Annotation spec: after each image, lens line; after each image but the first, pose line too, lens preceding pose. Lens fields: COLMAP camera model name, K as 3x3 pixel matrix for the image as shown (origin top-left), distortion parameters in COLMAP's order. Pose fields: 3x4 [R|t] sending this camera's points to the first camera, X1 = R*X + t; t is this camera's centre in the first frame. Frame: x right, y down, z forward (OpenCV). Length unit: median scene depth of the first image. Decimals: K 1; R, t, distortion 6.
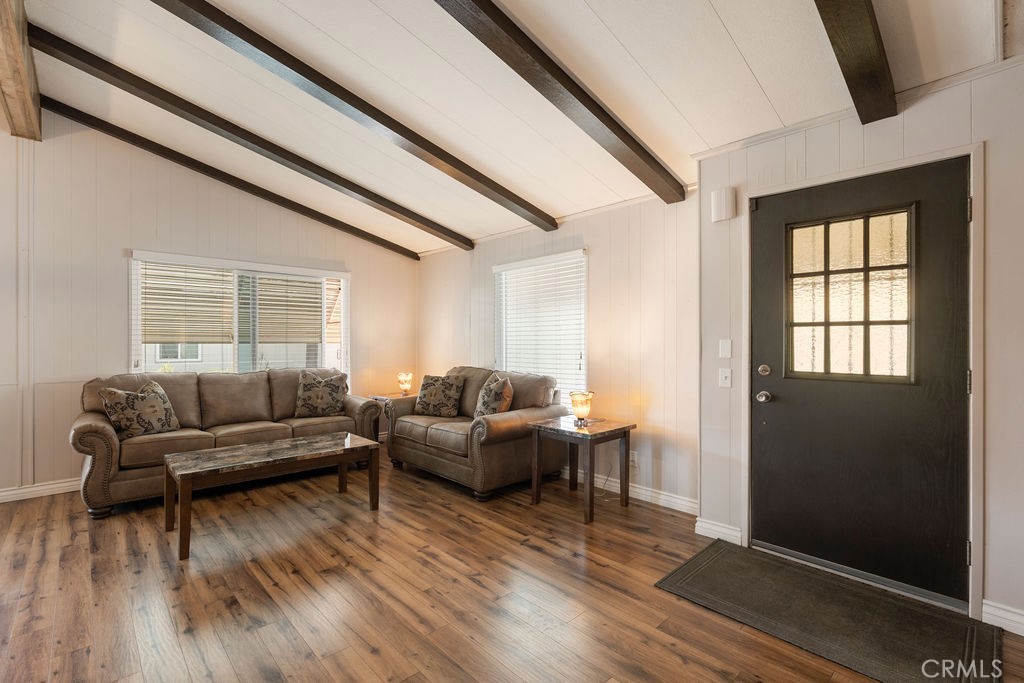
lens RADIAL K [[463.6, 0, 507.4], [0, 463.6, 336.2], [0, 0, 1]] dist [-0.002567, 0.001404]
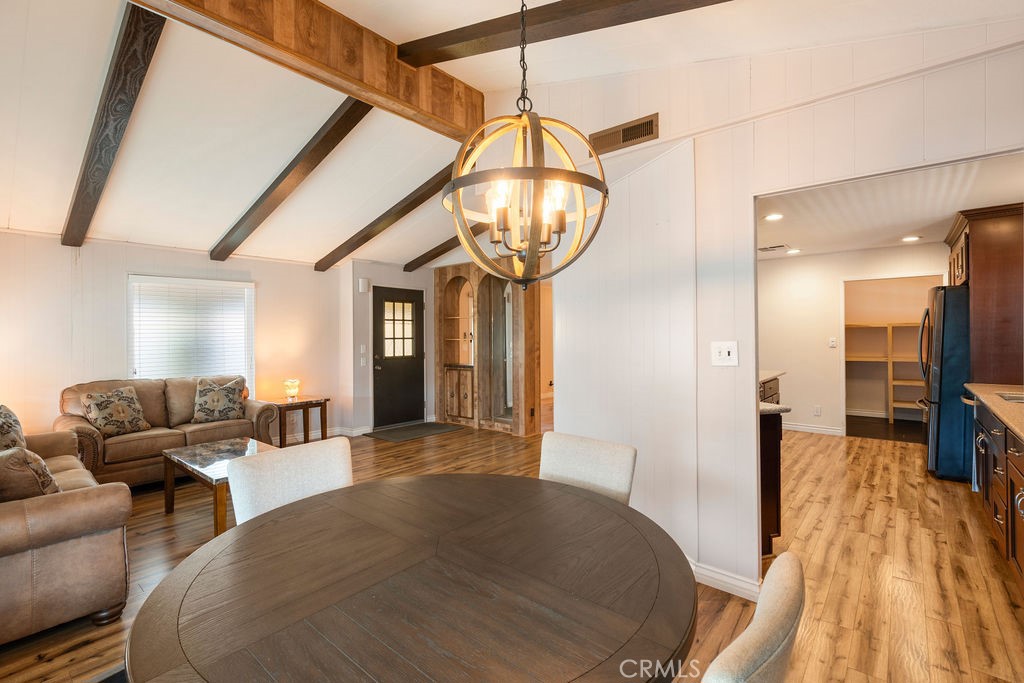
lens RADIAL K [[463.6, 0, 511.3], [0, 463.6, 336.8], [0, 0, 1]] dist [-0.002567, 0.001404]
pose [[-0.102555, 0.000172, 0.994727, -1.626989], [0.004390, 0.999990, 0.000279, -0.026396], [-0.994718, 0.004396, -0.102555, 0.451763]]
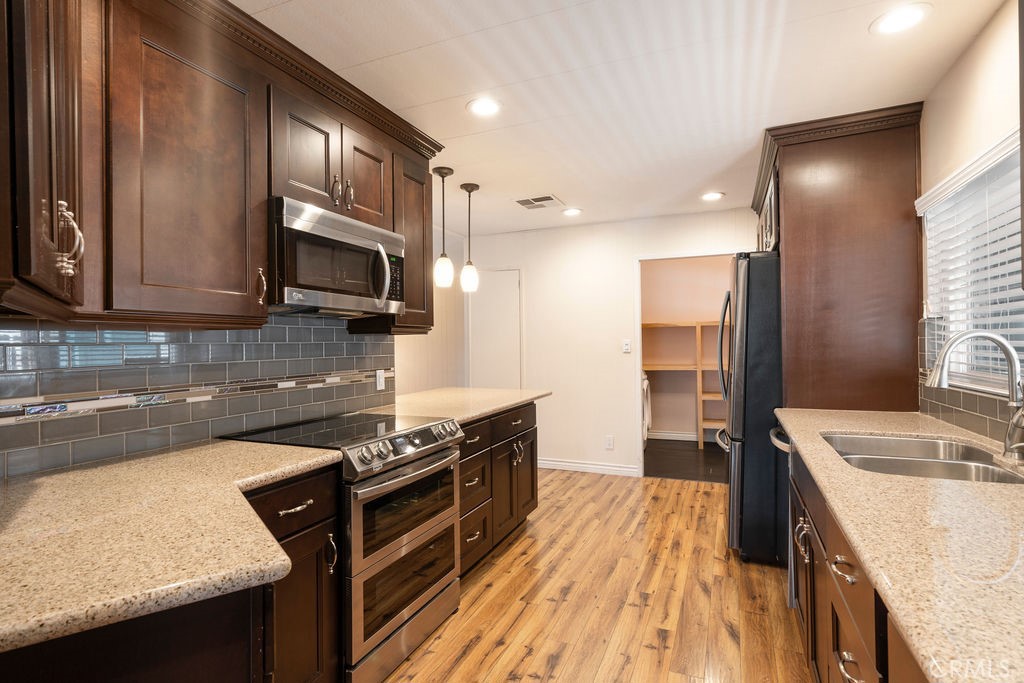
lens RADIAL K [[505.6, 0, 513.4], [0, 505.6, 342.1], [0, 0, 1]] dist [0.000203, 0.000042]
pose [[-0.387891, 0.006685, 0.921681, -1.118983], [0.012304, 0.999922, -0.002074, -0.009576], [-0.921623, 0.010536, -0.387943, -0.162395]]
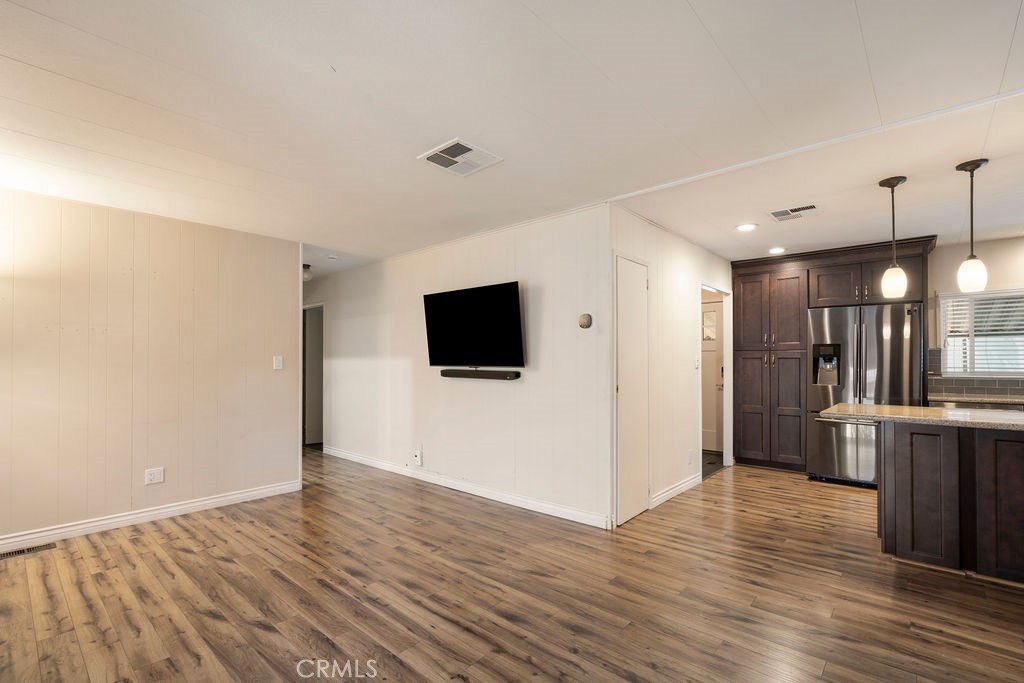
lens RADIAL K [[463.6, 0, 509.2], [0, 463.6, 350.2], [0, 0, 1]] dist [-0.002567, 0.001404]
pose [[-0.996700, -0.001721, -0.081152, 0.824764], [0.000682, 0.999562, -0.029577, 0.006873], [0.081167, -0.029535, -0.996263, 0.362852]]
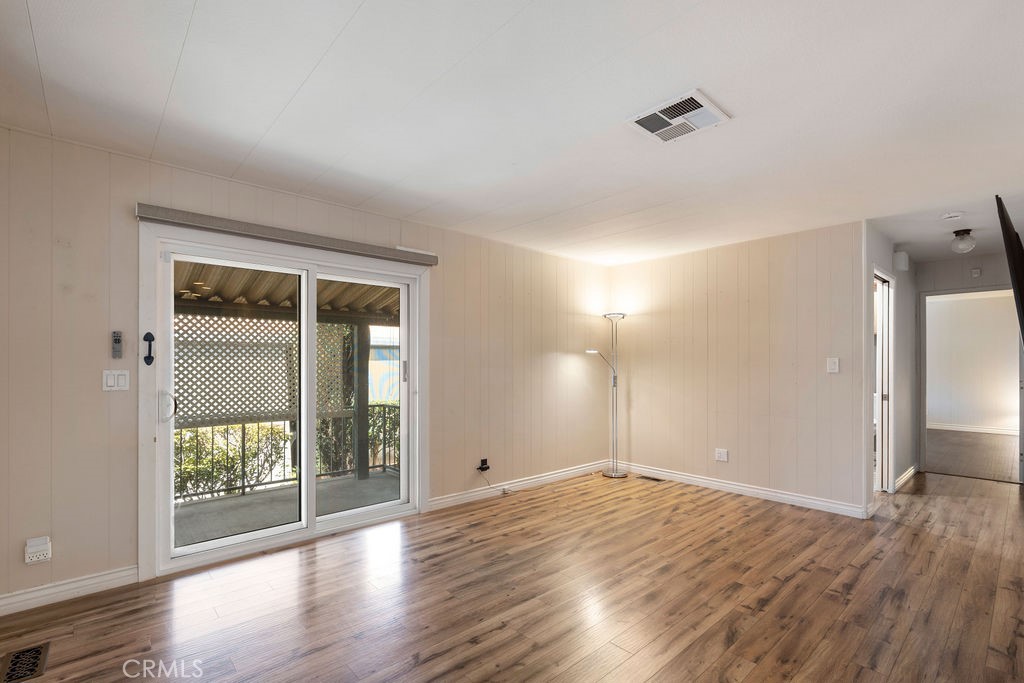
lens RADIAL K [[463.6, 0, 511.7], [0, 463.6, 361.2], [0, 0, 1]] dist [-0.002567, 0.001404]
pose [[0.018947, 0.002515, 0.999817, 0.153002], [-0.005371, 0.999983, -0.002414, -0.000696], [-0.999806, -0.005324, 0.018960, -0.240249]]
